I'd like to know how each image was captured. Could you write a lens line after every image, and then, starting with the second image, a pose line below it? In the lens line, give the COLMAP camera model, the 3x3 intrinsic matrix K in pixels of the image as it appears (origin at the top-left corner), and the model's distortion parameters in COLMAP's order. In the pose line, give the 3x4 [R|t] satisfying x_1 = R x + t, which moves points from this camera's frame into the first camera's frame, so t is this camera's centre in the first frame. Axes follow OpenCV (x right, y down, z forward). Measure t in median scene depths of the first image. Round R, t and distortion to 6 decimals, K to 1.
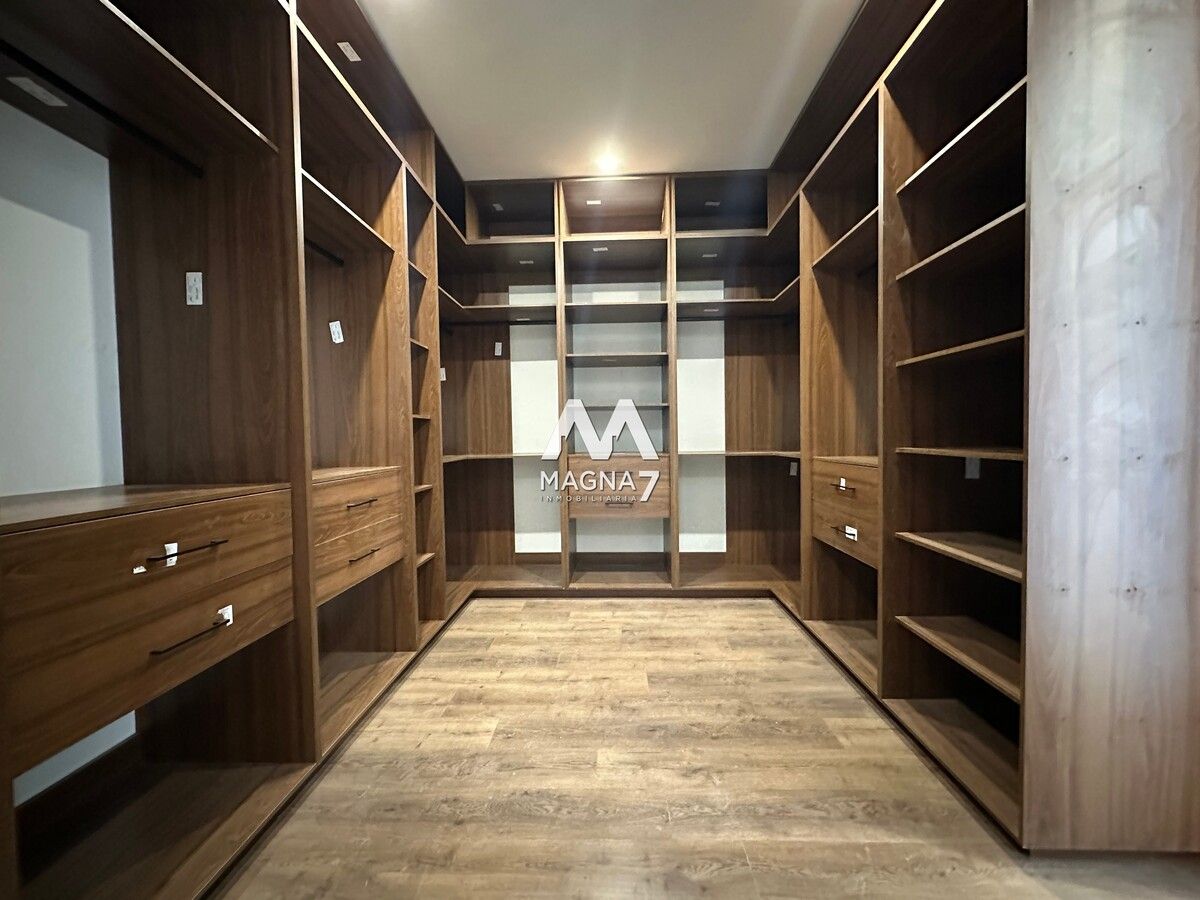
lens RADIAL K [[477.5, 0, 602.1], [0, 477.5, 451.3], [0, 0, 1]] dist [-0.000930, -0.000201]
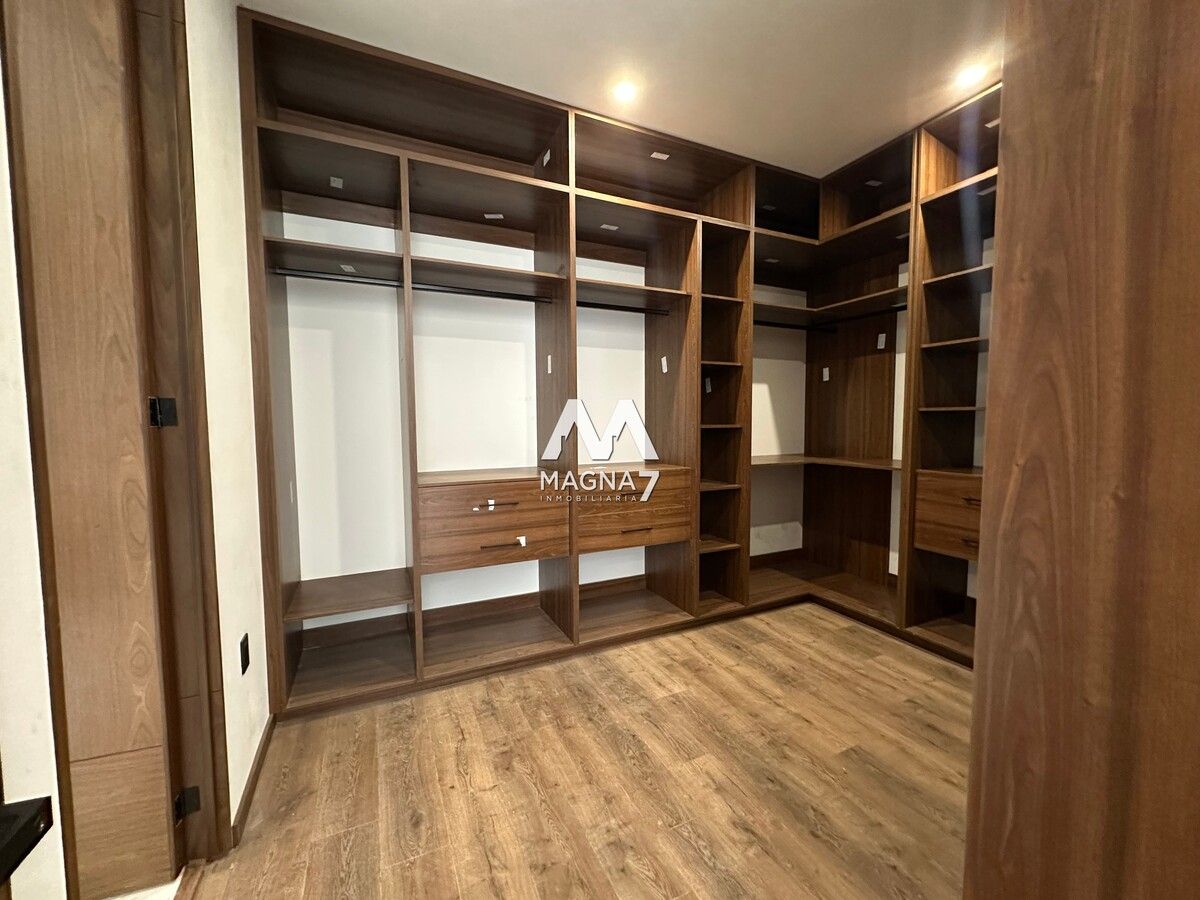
lens RADIAL K [[477.5, 0, 598.1], [0, 477.5, 450.6], [0, 0, 1]] dist [-0.000930, -0.000201]
pose [[0.448935, 0.069038, -0.890893, 0.617391], [-0.030321, 0.997614, 0.062029, -0.089633], [0.893050, -0.000834, 0.449957, 0.230550]]
